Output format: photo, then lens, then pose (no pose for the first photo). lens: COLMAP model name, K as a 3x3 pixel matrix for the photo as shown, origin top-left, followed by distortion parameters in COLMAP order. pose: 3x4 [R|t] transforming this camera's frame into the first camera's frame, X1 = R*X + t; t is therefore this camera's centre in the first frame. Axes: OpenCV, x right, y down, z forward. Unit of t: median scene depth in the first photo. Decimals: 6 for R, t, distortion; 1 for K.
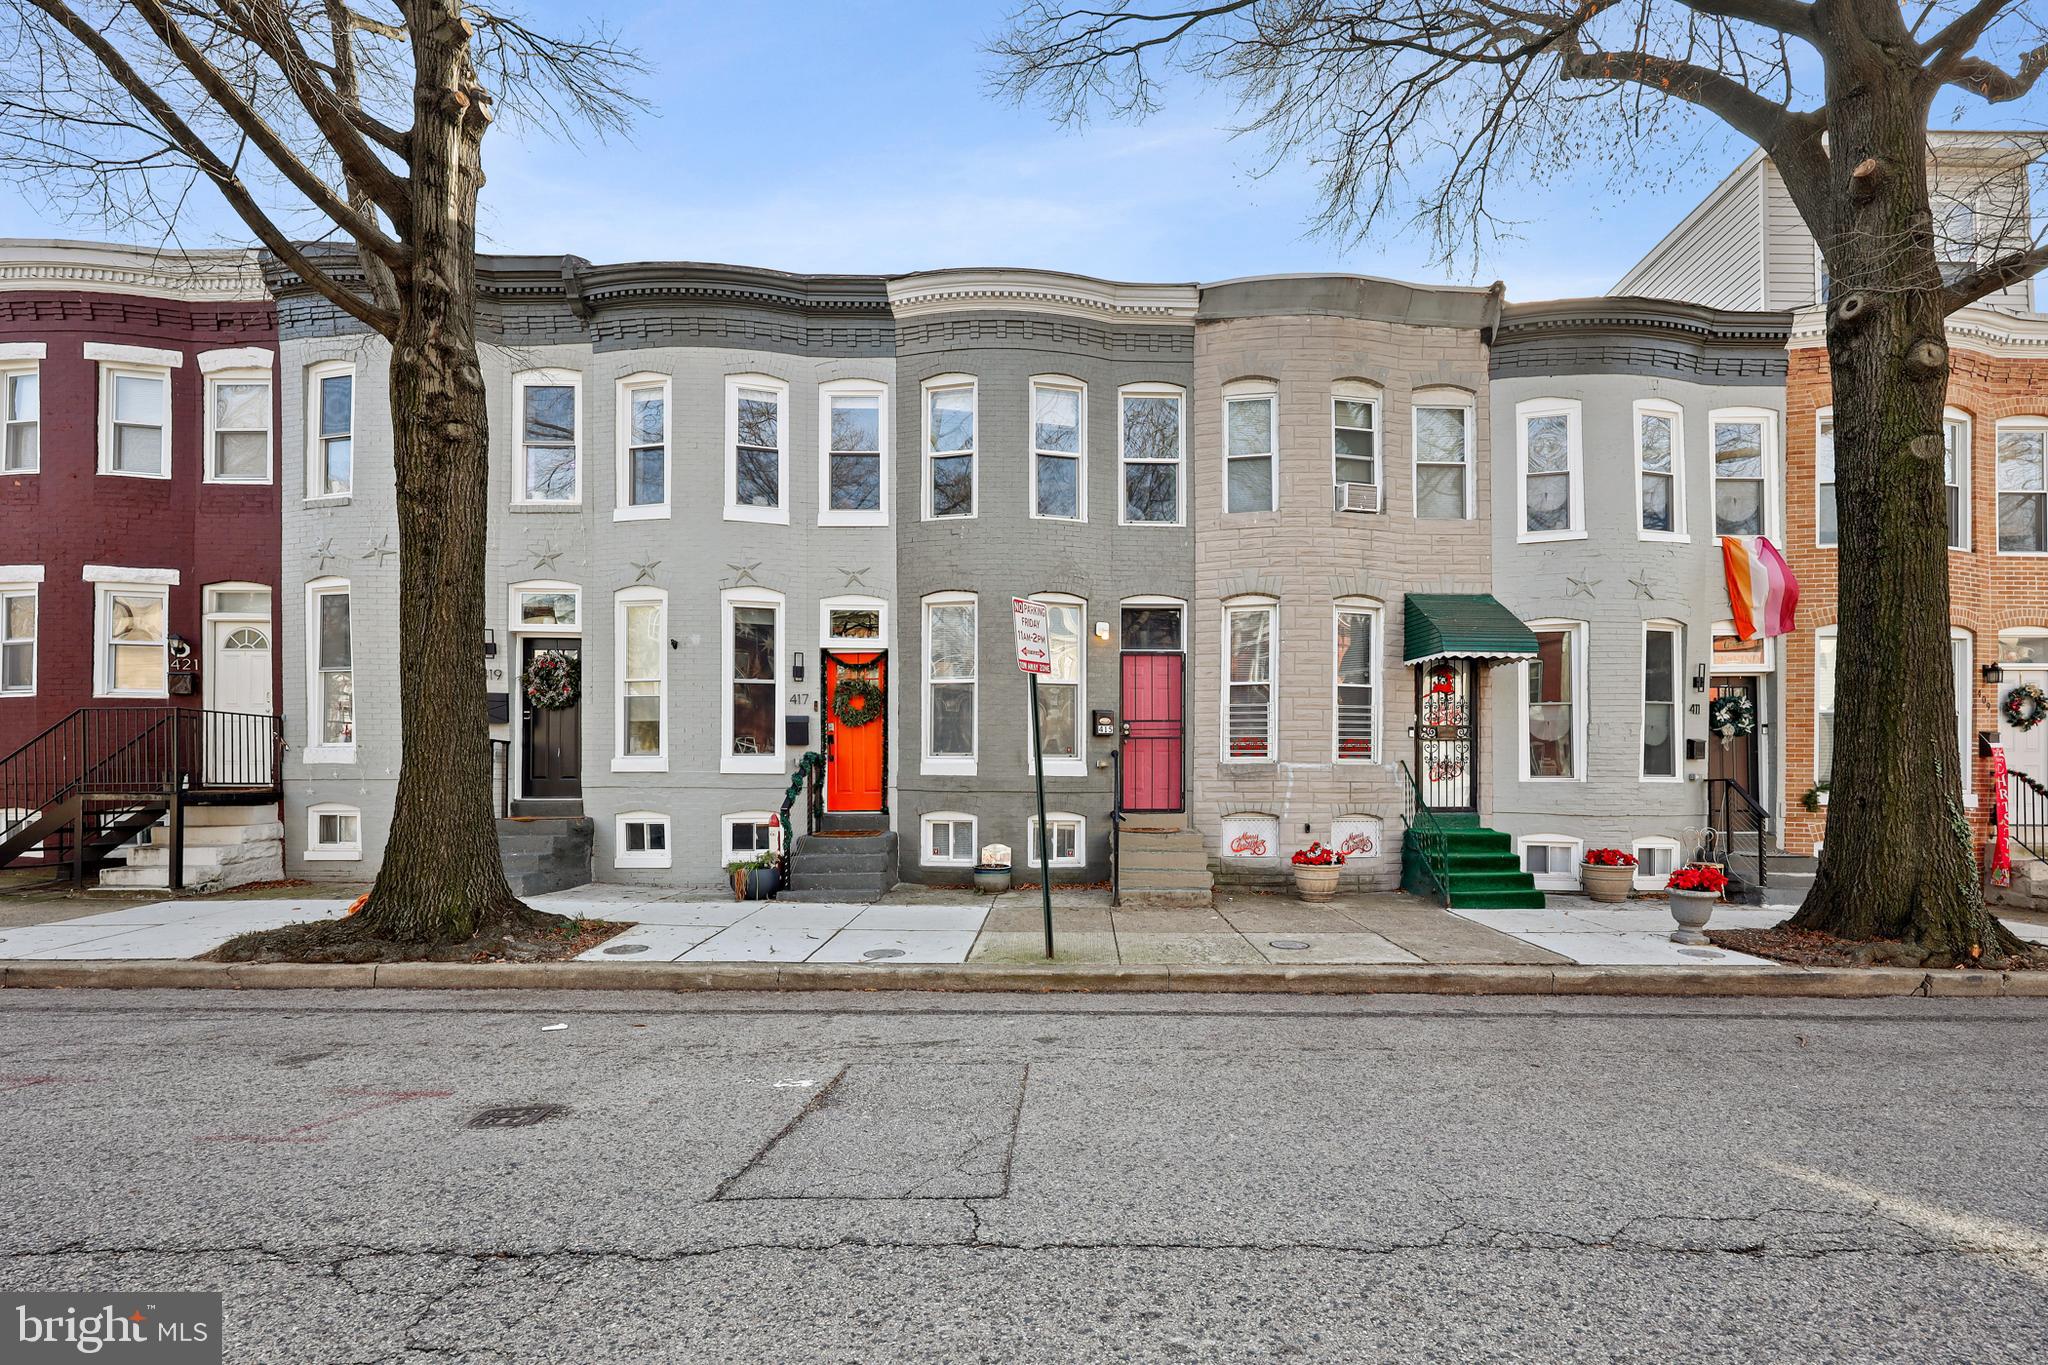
lens RADIAL K [[845.6, 0, 1080.1], [0, 845.6, 772.6], [0, 0, 1]] dist [-0.000314, -0.000093]
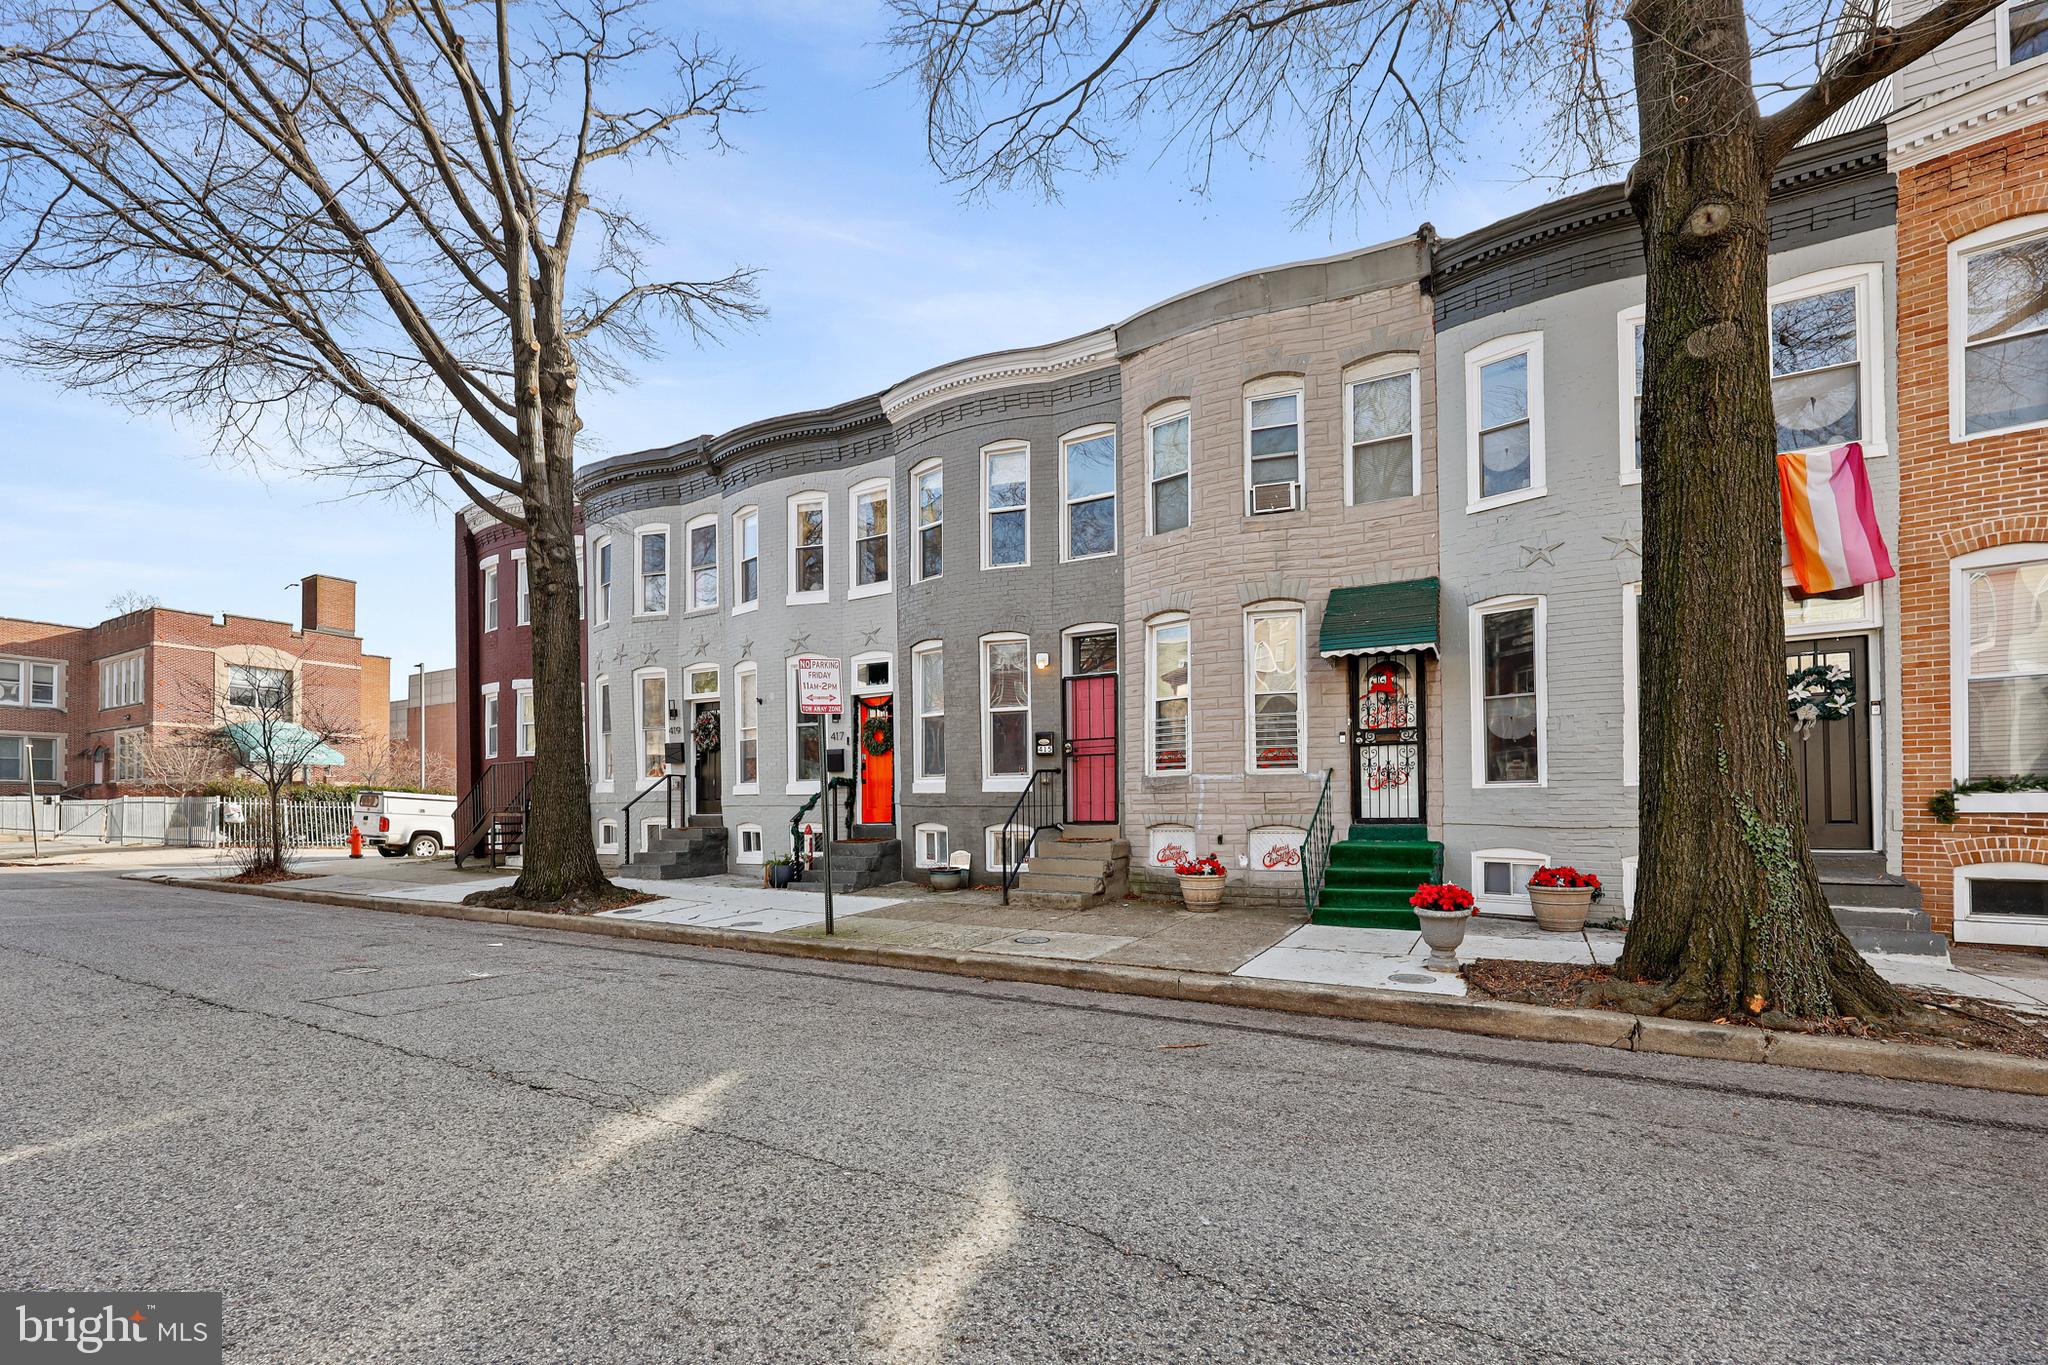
lens RADIAL K [[852.2, 0, 1037.3], [0, 852.2, 793.1], [0, 0, 1]] dist [-0.001539, 0.000104]
pose [[0.869177, -0.018397, -0.494159, 0.576159], [0.020047, 0.999797, -0.001962, 0.008611], [0.494095, -0.008201, 0.869369, 0.018979]]
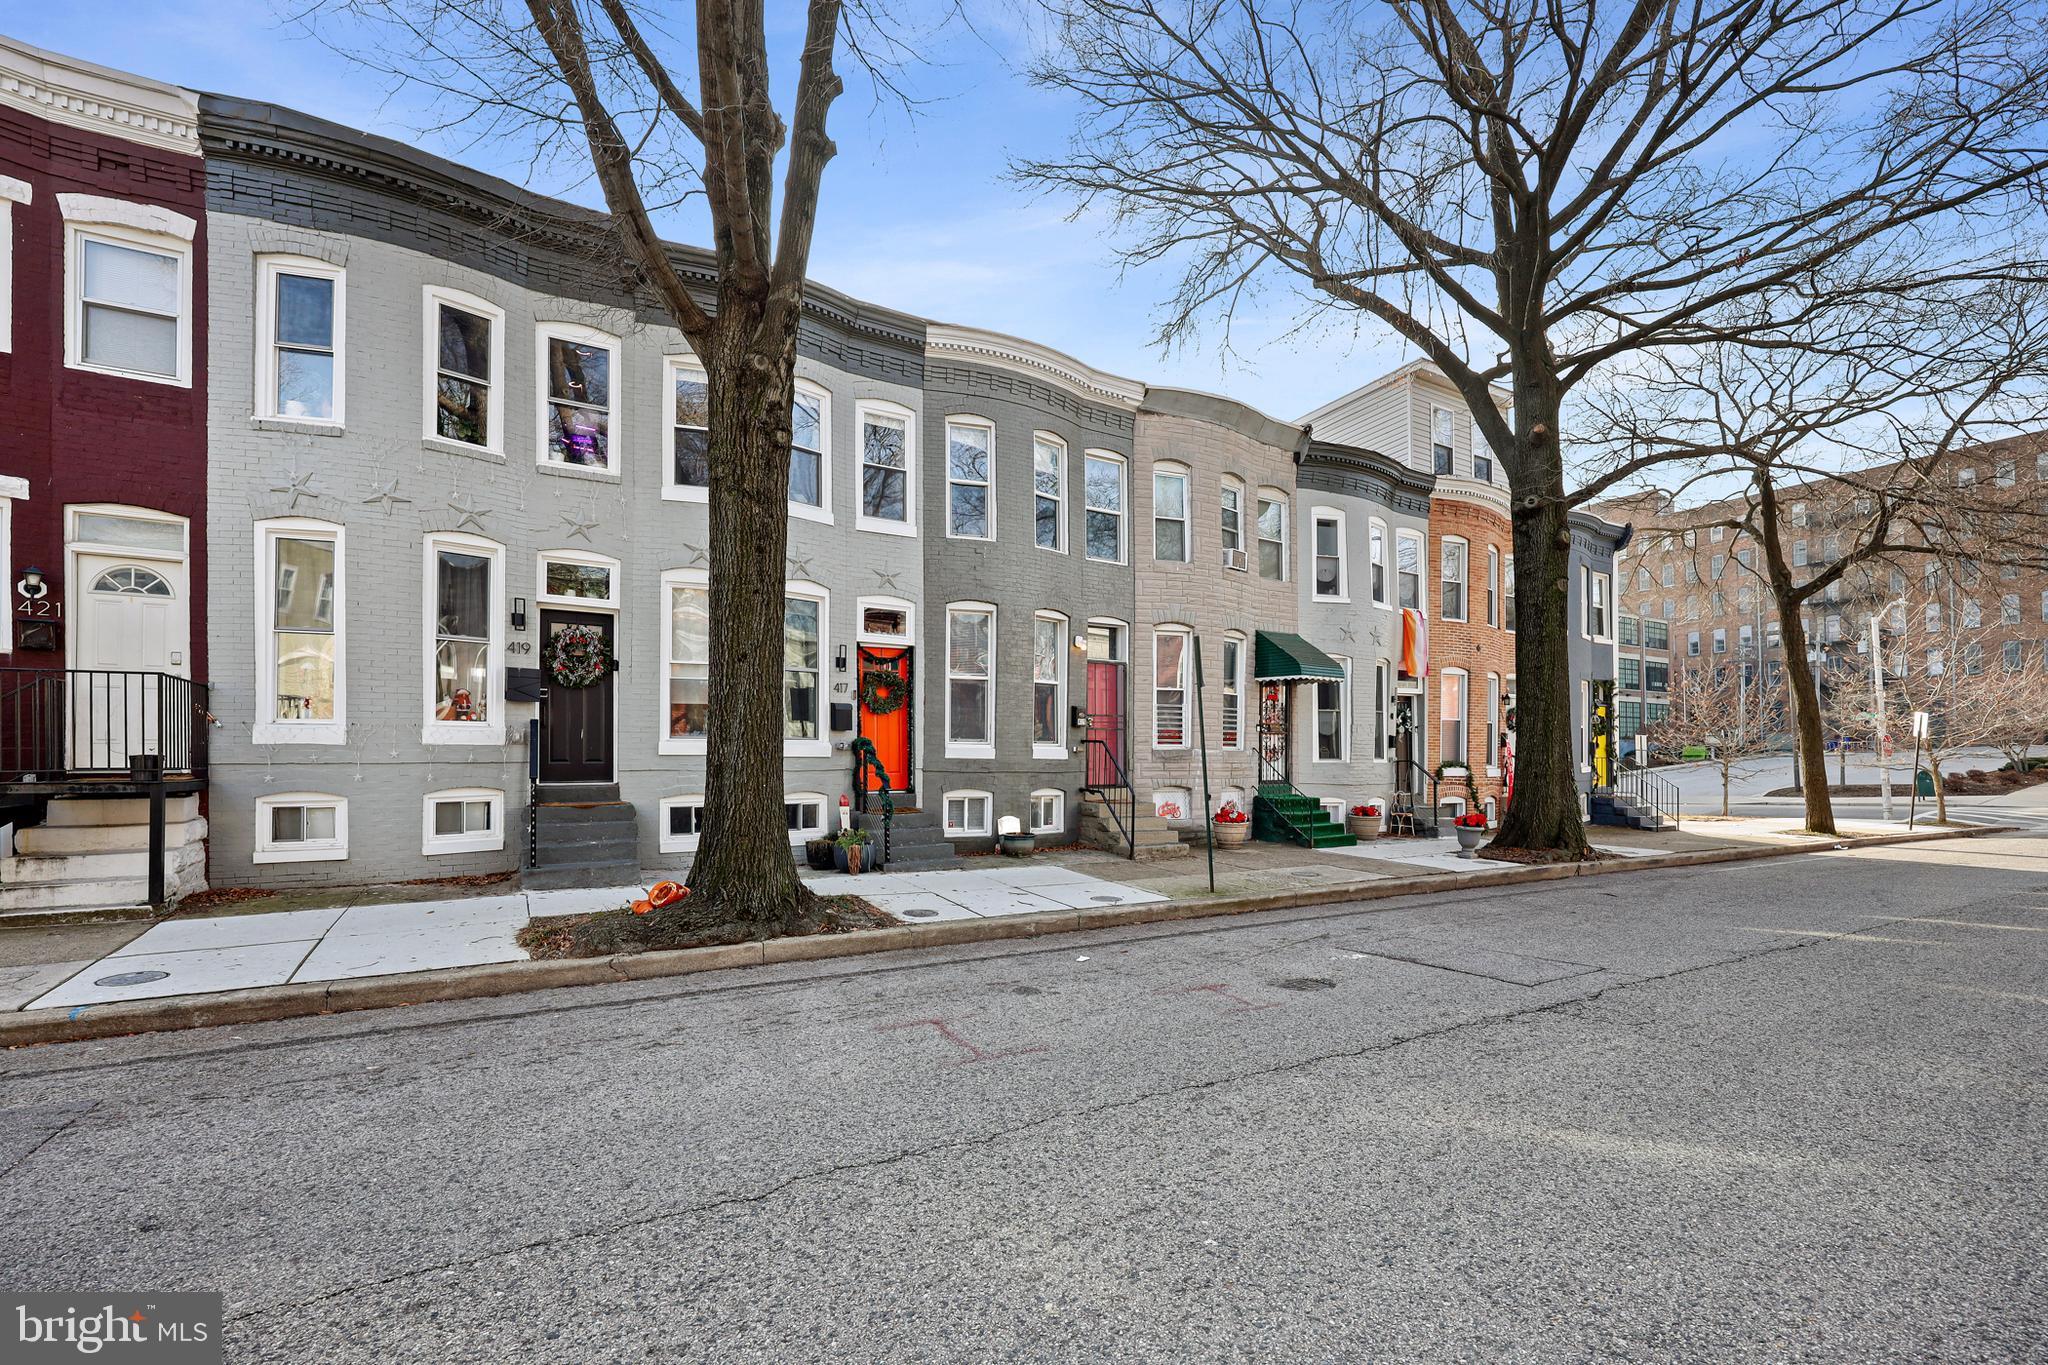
lens RADIAL K [[821.2, 0, 1018.2], [0, 821.2, 745.6], [0, 0, 1]] dist [-0.001310, 0.000660]
pose [[0.885256, 0.007278, 0.465047, -0.620391], [-0.005629, 0.999972, -0.004935, -0.009142], [-0.465069, 0.001751, 0.885272, -0.033689]]
